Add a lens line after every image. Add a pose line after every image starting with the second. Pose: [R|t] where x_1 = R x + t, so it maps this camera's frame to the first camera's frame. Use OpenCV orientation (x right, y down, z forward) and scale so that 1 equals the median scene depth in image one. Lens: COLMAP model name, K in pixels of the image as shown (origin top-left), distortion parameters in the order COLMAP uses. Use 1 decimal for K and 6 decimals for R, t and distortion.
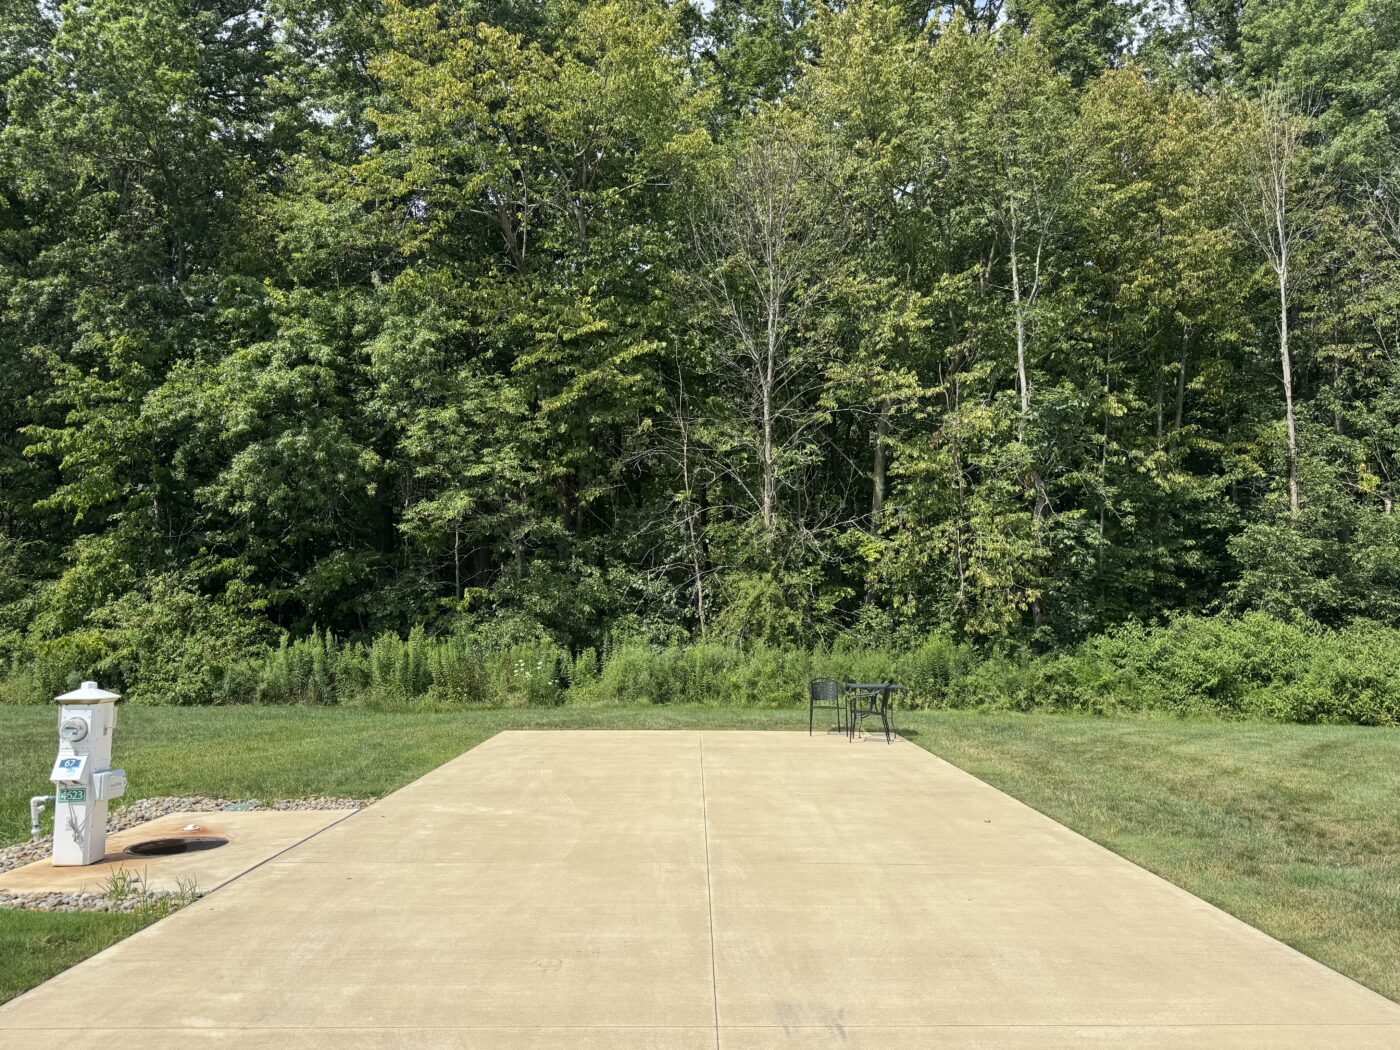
lens RADIAL K [[967.3, 0, 700.0], [0, 967.3, 525.0], [0, 0, 1]] dist [0.127687, -0.184485]
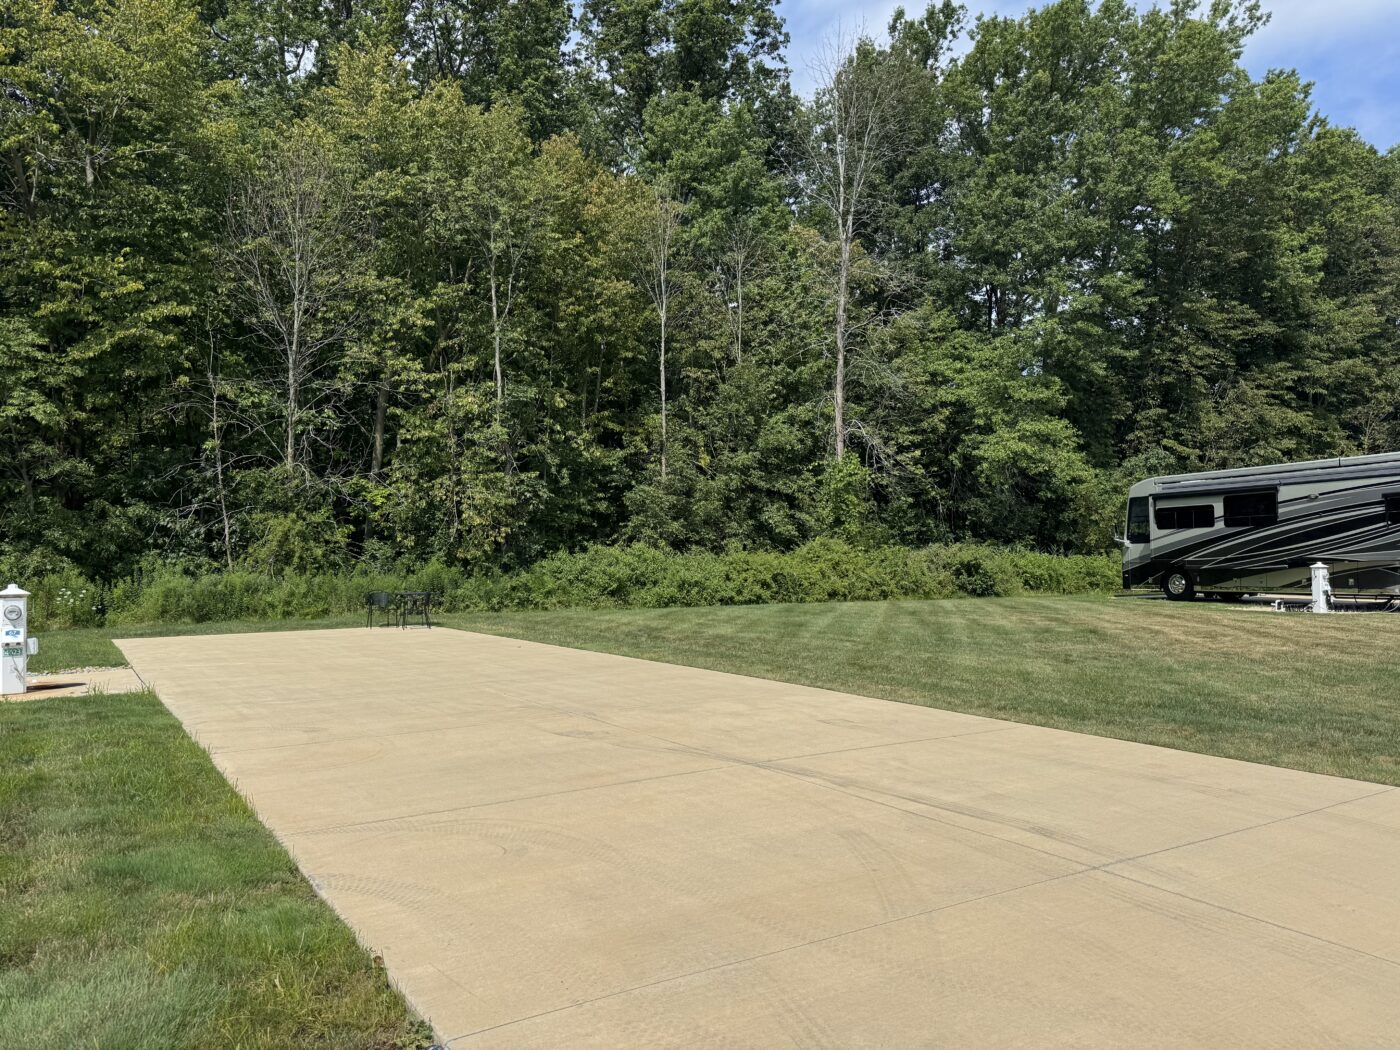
lens RADIAL K [[967.3, 0, 700.0], [0, 967.3, 525.0], [0, 0, 1]] dist [0.127687, -0.184485]
pose [[0.837163, 0.007184, 0.546907, -0.175092], [-0.043851, 0.997577, 0.054020, -0.023718], [-0.545193, -0.069206, 0.835449, -0.297691]]
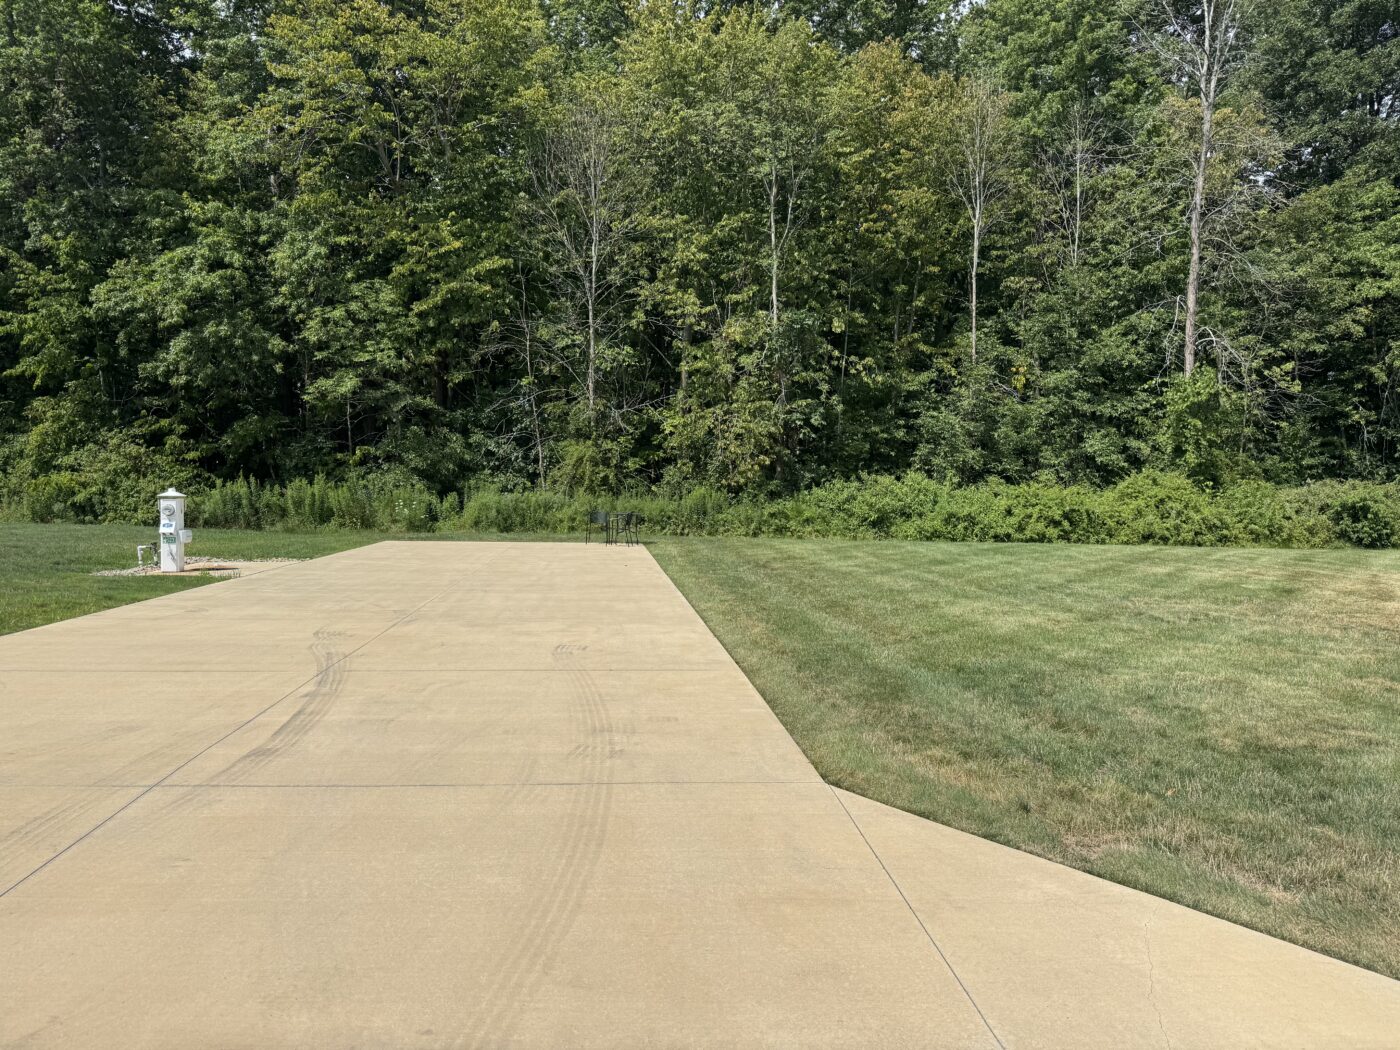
lens RADIAL K [[967.3, 0, 700.0], [0, 967.3, 525.0], [0, 0, 1]] dist [0.127687, -0.184485]
pose [[0.994829, 0.008990, 0.101165, 0.088059], [-0.023023, 0.990106, 0.138416, -0.024643], [-0.098920, -0.140030, 0.985194, -0.368119]]
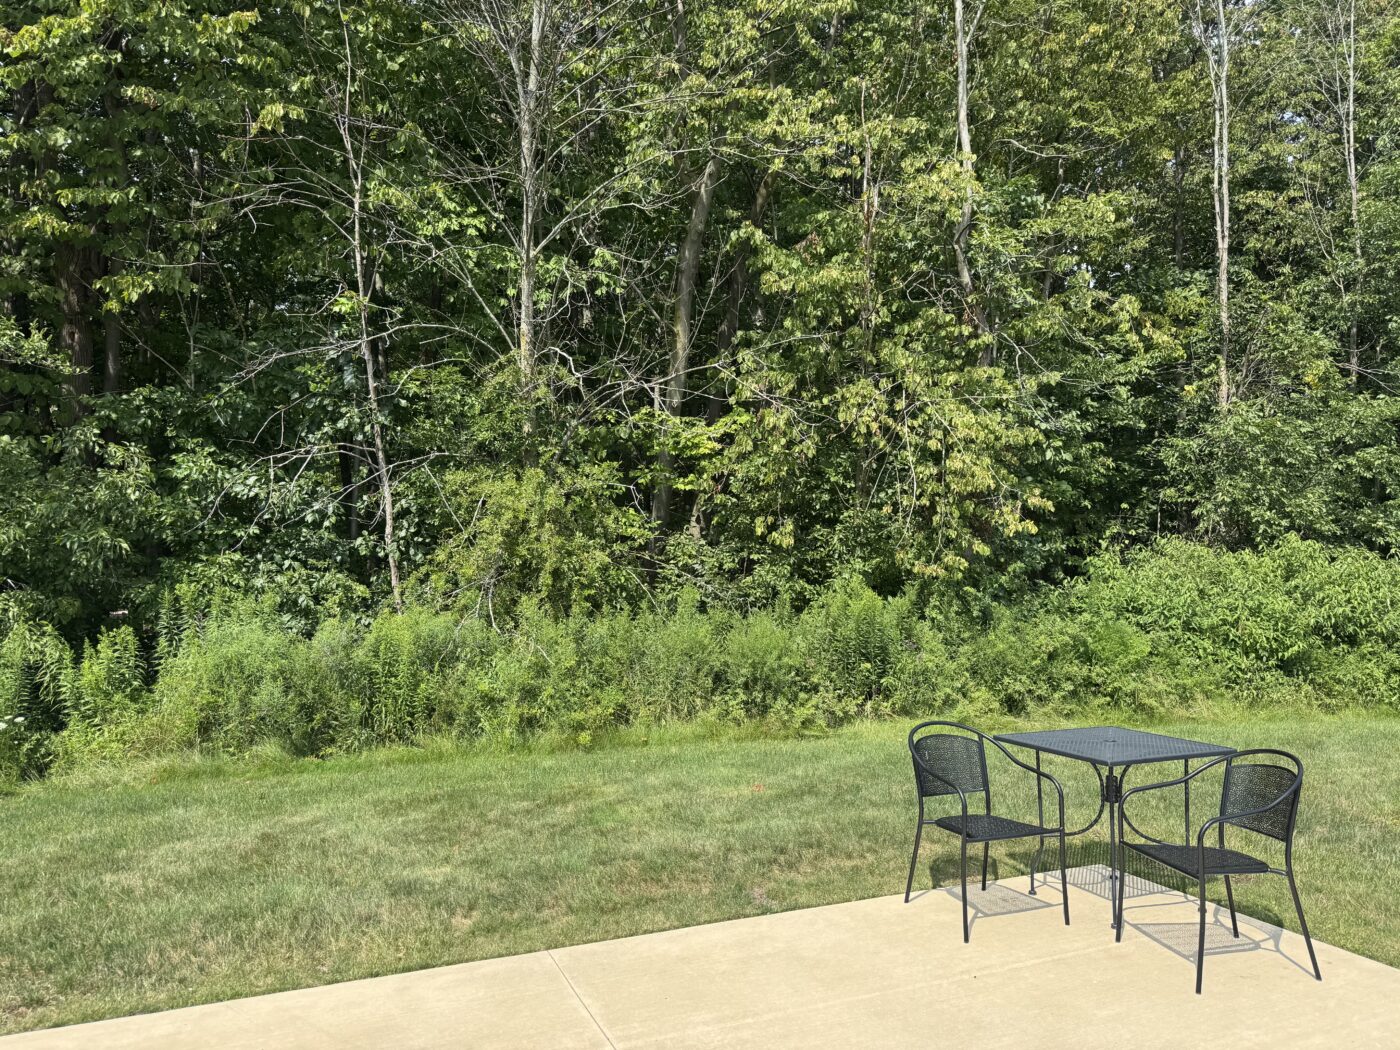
lens RADIAL K [[967.3, 0, 700.0], [0, 967.3, 525.0], [0, 0, 1]] dist [0.127687, -0.184485]
pose [[0.921775, 0.007490, 0.387652, -0.047298], [-0.025554, 0.998813, 0.041466, 0.056289], [-0.386882, -0.048128, 0.920873, 0.496728]]
